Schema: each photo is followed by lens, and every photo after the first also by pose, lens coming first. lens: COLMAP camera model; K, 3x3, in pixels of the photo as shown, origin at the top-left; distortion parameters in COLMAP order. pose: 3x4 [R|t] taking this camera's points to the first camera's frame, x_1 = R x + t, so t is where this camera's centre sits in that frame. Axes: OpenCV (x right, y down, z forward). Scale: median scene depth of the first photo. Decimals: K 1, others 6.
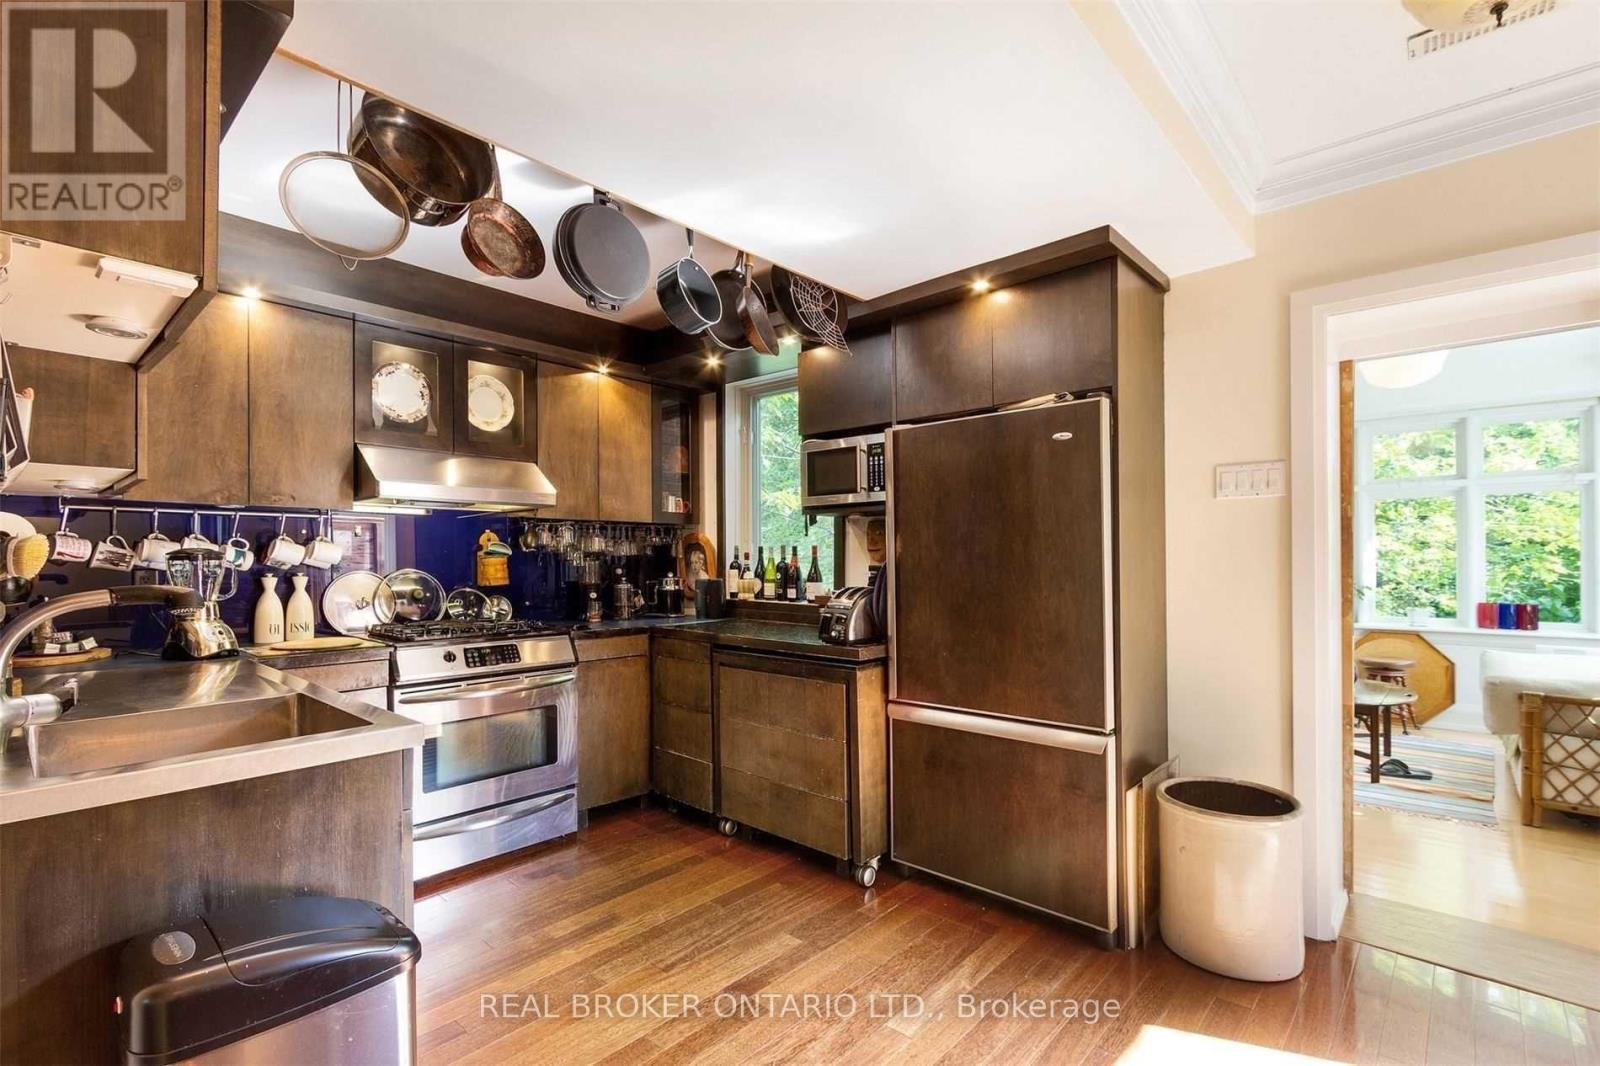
lens RADIAL K [[740.3, 0, 792.7], [0, 740.3, 551.0], [0, 0, 1]] dist [0.003622, 0.000691]
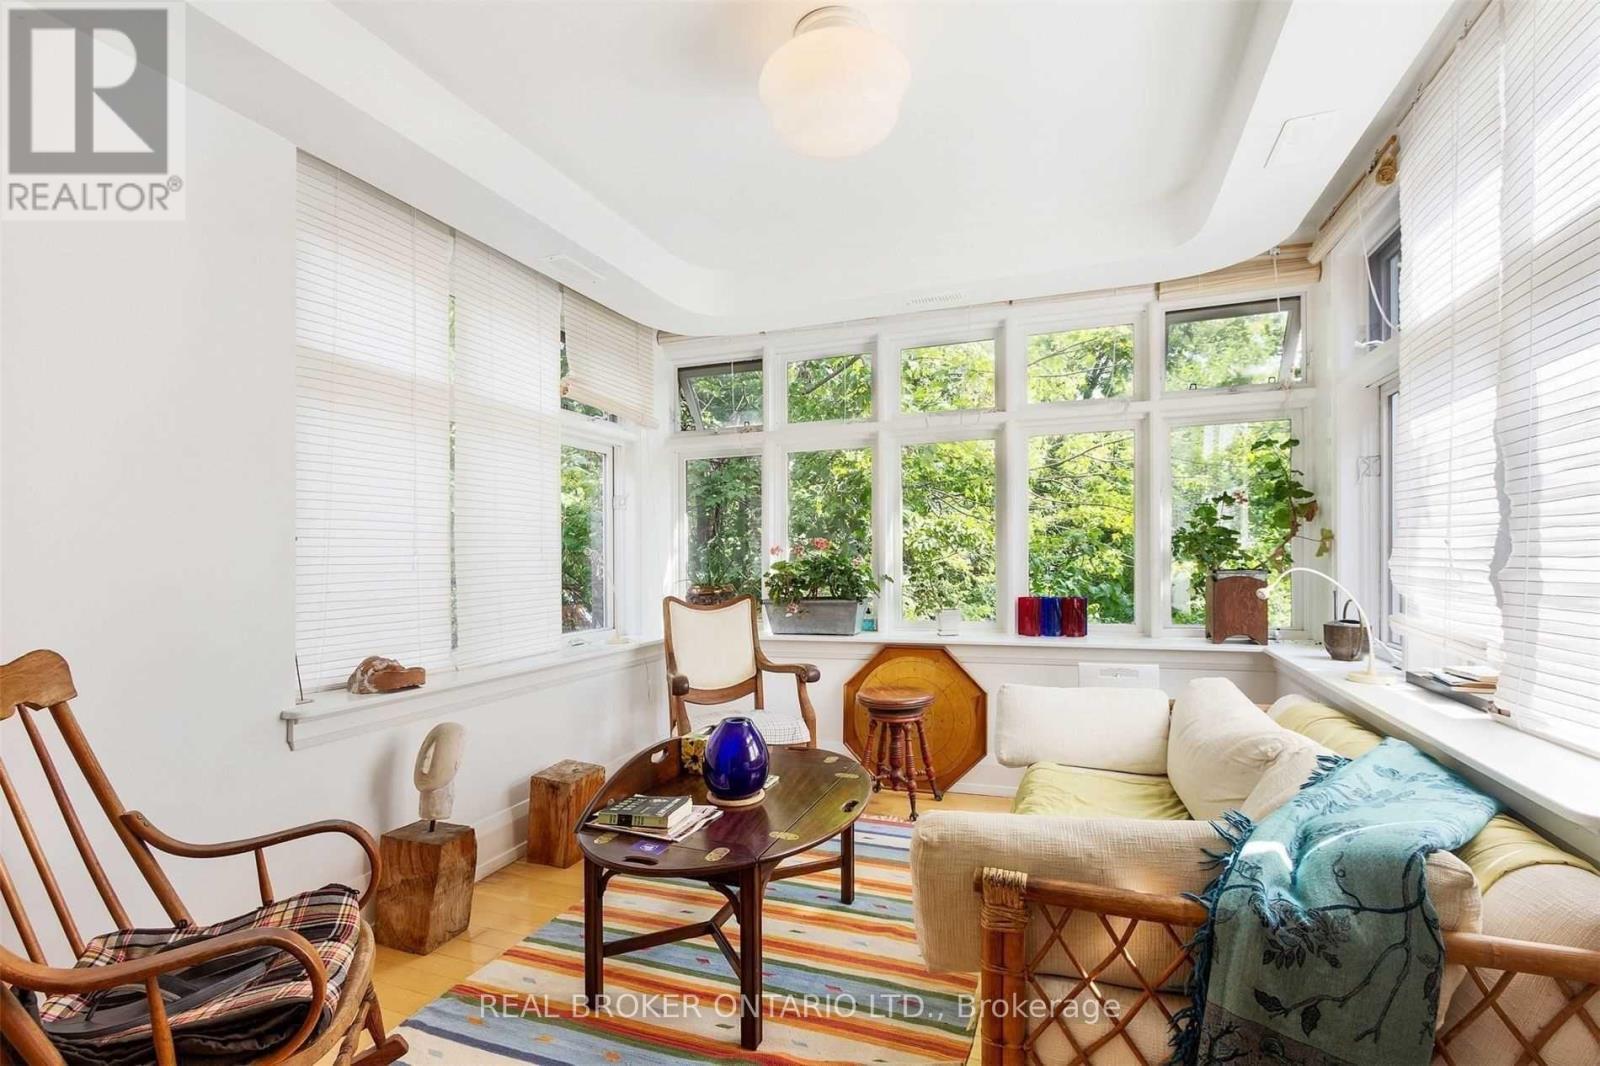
lens RADIAL K [[740.3, 0, 792.7], [0, 740.3, 551.0], [0, 0, 1]] dist [0.003622, 0.000691]
pose [[0.932511, 0.000061, 0.361143, 0.754930], [-0.001419, 0.999993, 0.003496, 0.039063], [-0.361140, -0.003772, 0.932504, 0.693635]]
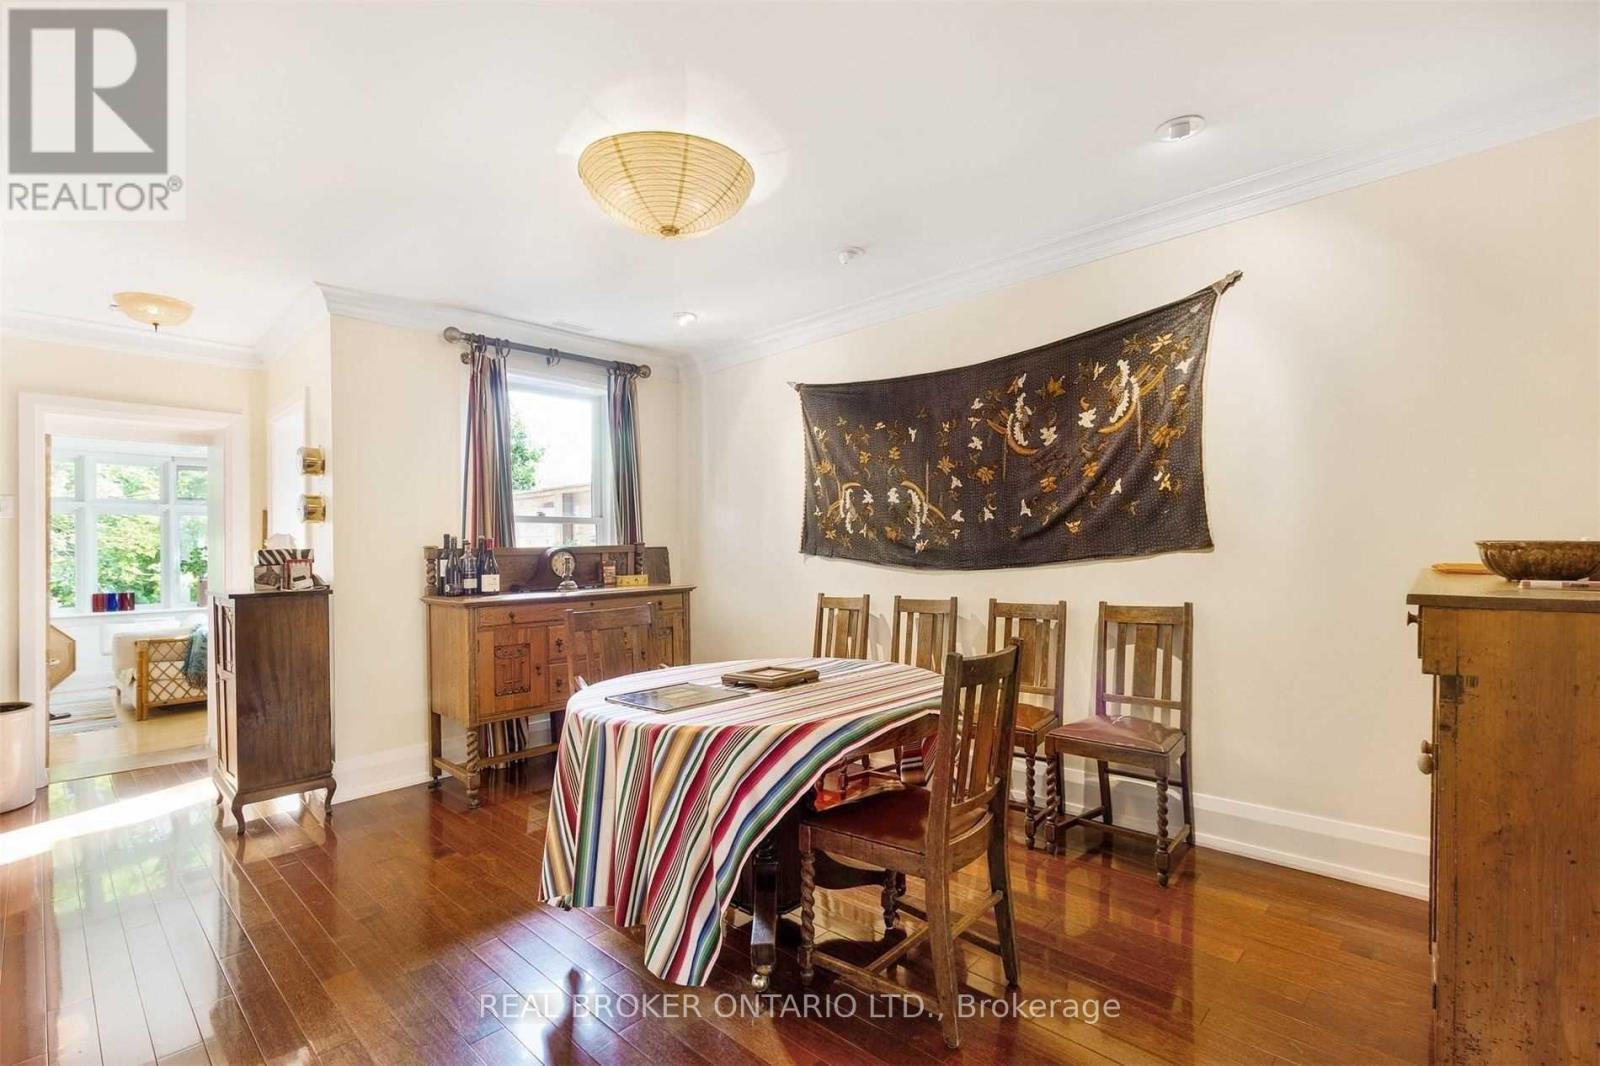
lens RADIAL K [[740.3, 0, 792.7], [0, 740.3, 551.0], [0, 0, 1]] dist [0.003622, 0.000691]
pose [[0.031911, 0.008620, 0.999454, -0.596542], [0.003915, 0.999954, -0.008750, 0.012655], [-0.999483, 0.004192, 0.031876, -0.486494]]
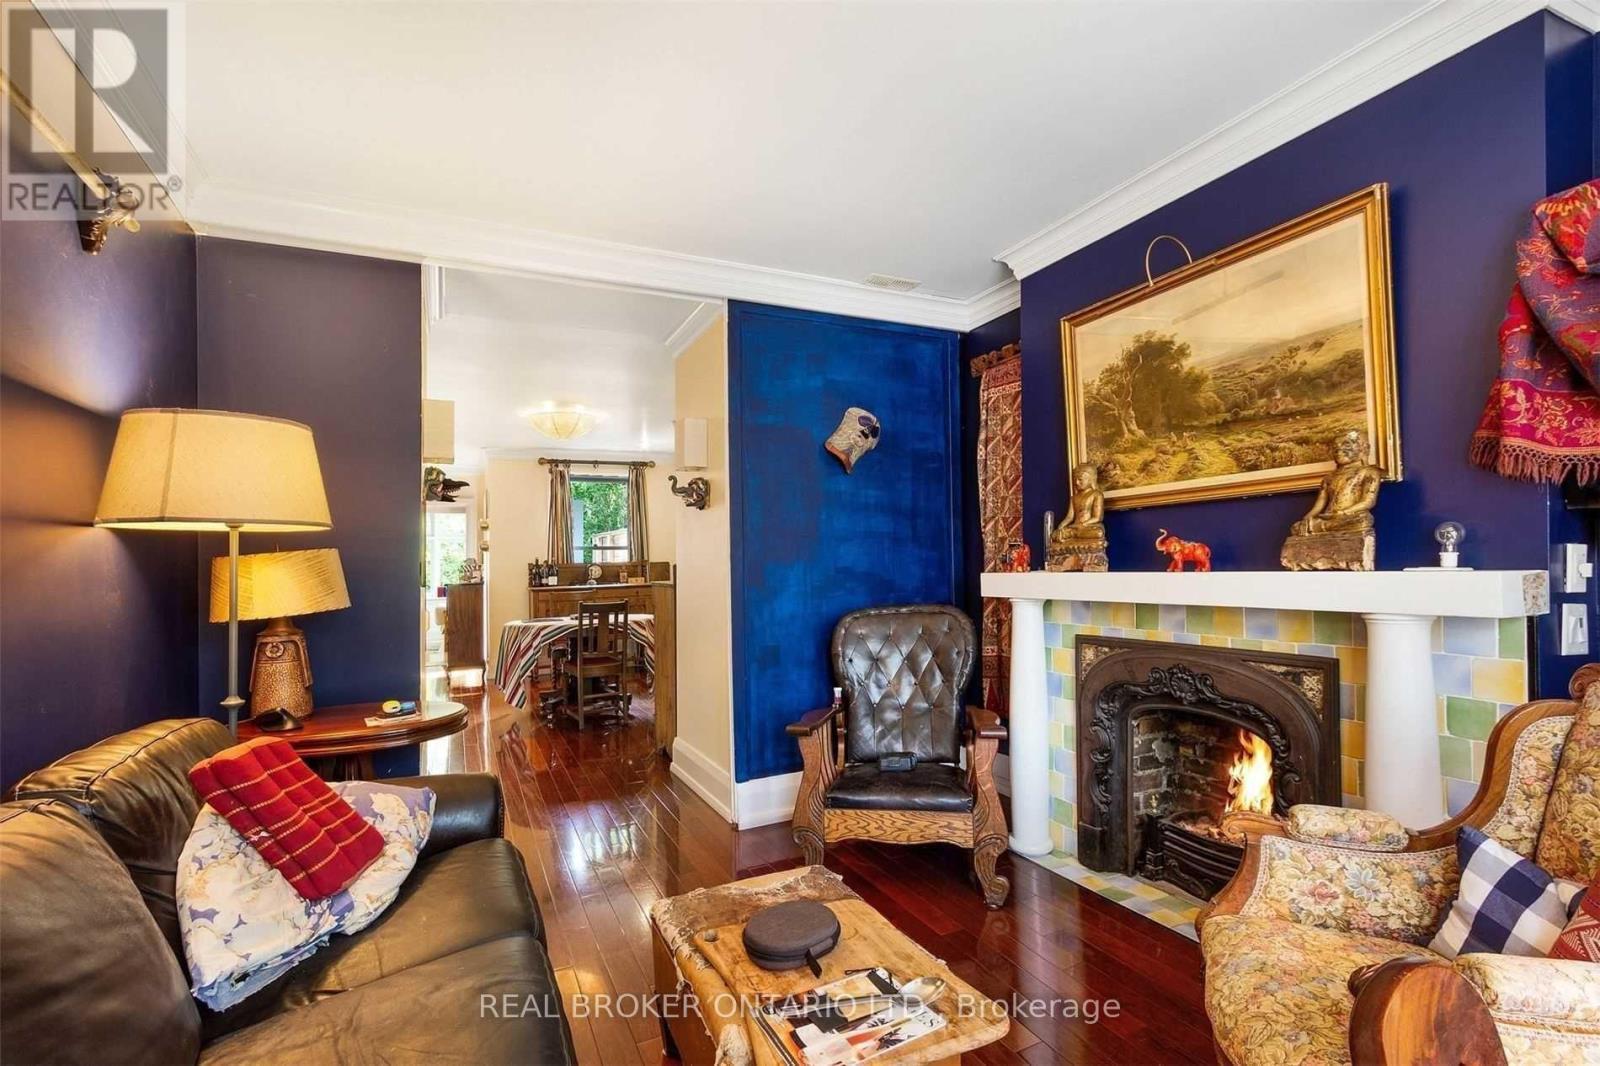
lens RADIAL K [[740.3, 0, 792.7], [0, 740.3, 551.0], [0, 0, 1]] dist [0.003622, 0.000691]
pose [[0.395081, 0.009868, 0.918593, -1.309165], [0.004681, 0.999908, -0.012755, -0.009711], [-0.918634, 0.009339, 0.394999, -1.560339]]
